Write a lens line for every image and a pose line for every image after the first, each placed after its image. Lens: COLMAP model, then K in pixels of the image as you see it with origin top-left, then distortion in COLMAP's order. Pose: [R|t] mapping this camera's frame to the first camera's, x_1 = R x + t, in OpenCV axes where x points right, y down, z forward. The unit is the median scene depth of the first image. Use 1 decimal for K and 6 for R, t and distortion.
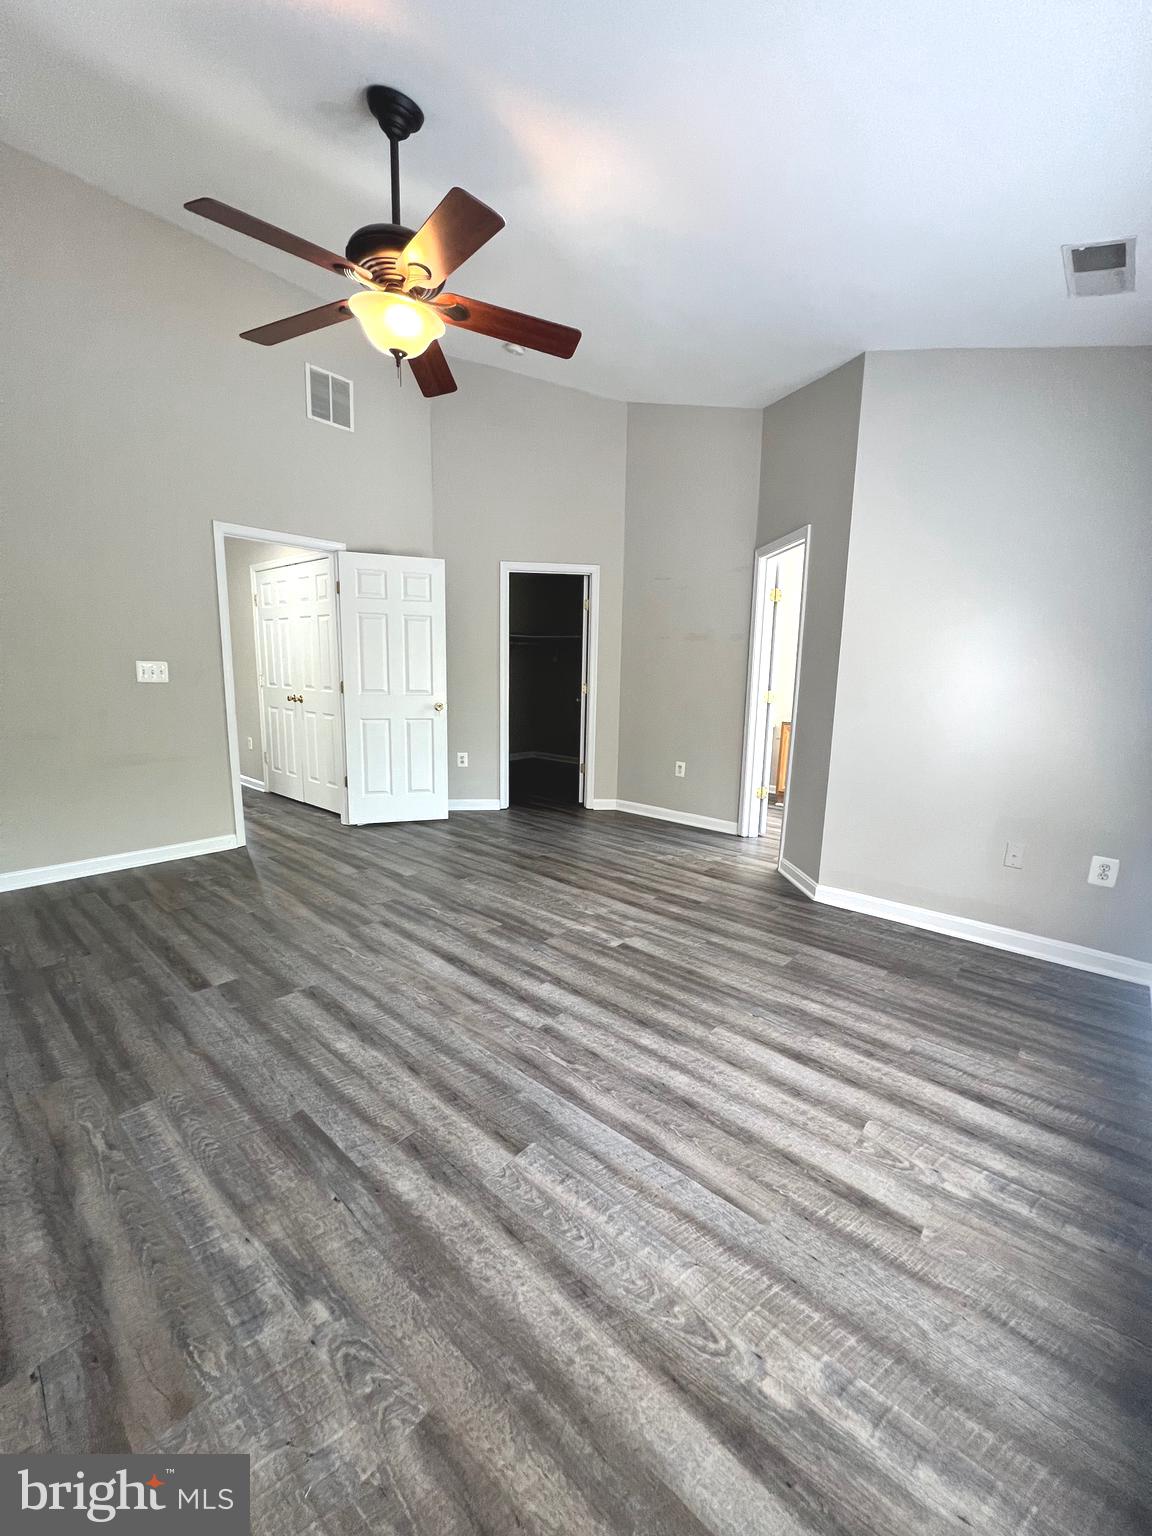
lens RADIAL K [[612.7, 0, 576.0], [0, 612.7, 768.0], [0, 0, 1]] dist [-0.000143, 0.000595]
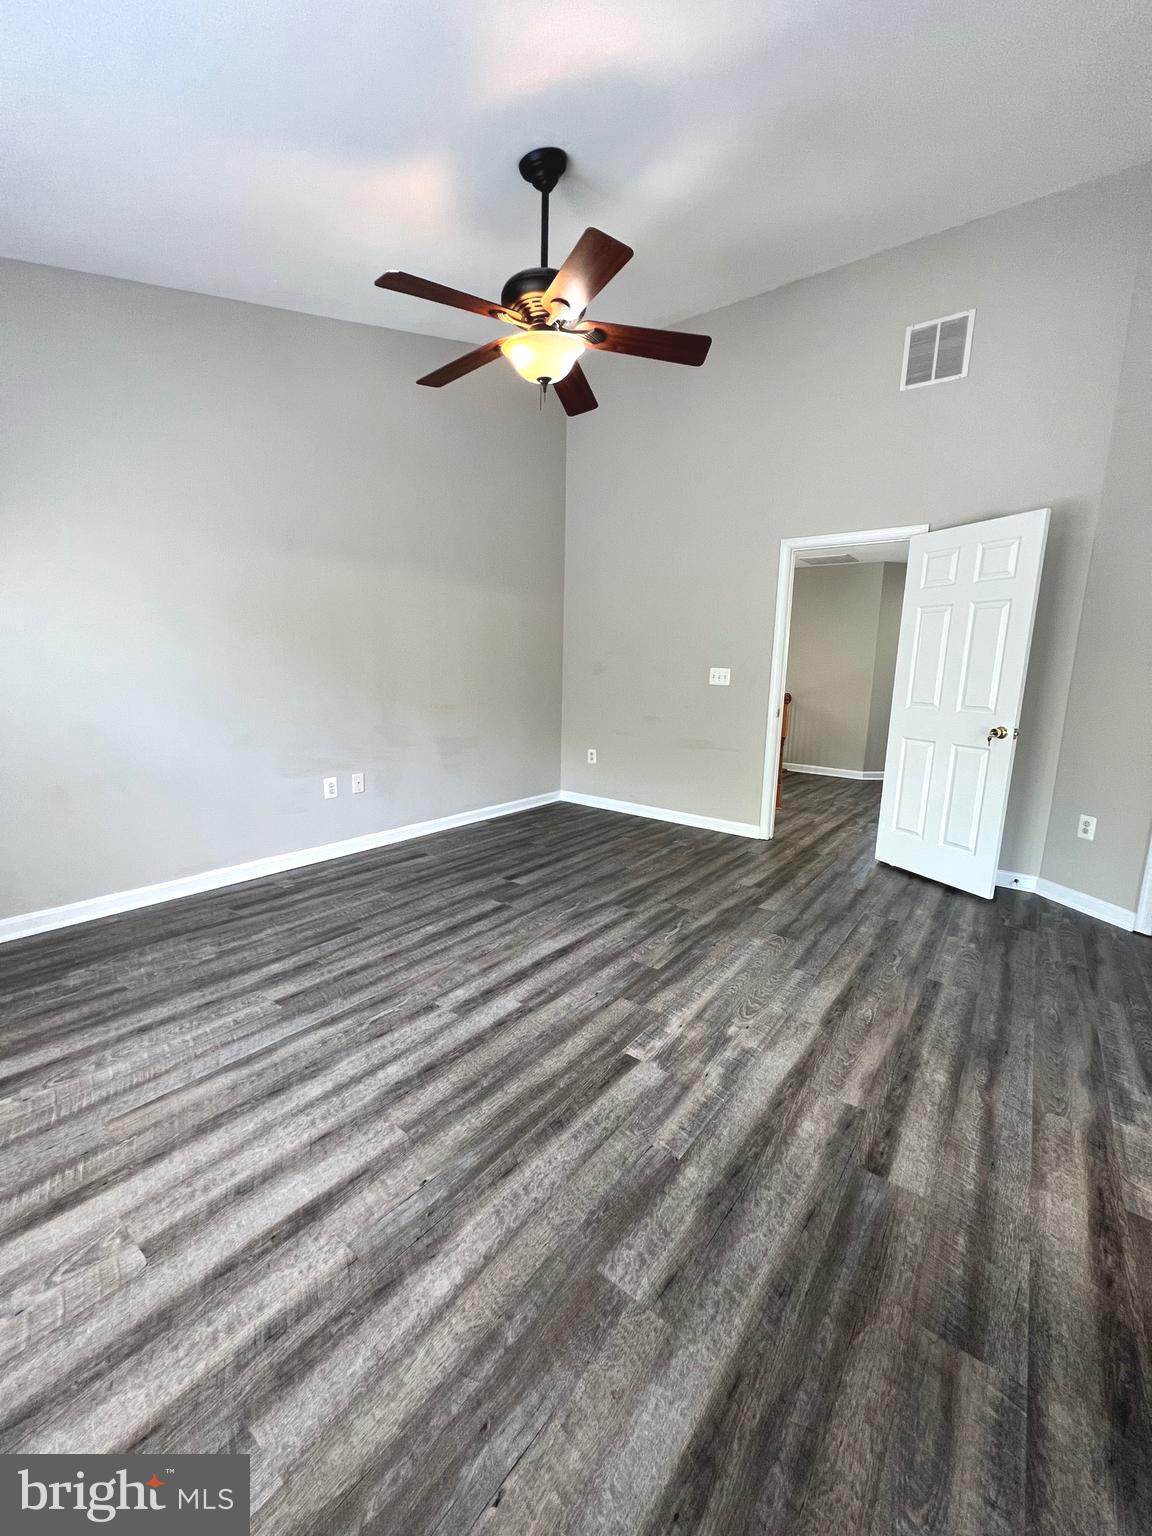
lens RADIAL K [[612.7, 0, 576.0], [0, 612.7, 768.0], [0, 0, 1]] dist [-0.000143, 0.000595]
pose [[0.067297, 0.141042, -0.987714, 0.866495], [-0.182582, 0.974982, 0.126784, -0.128989], [0.980885, 0.171807, 0.091365, 1.010875]]
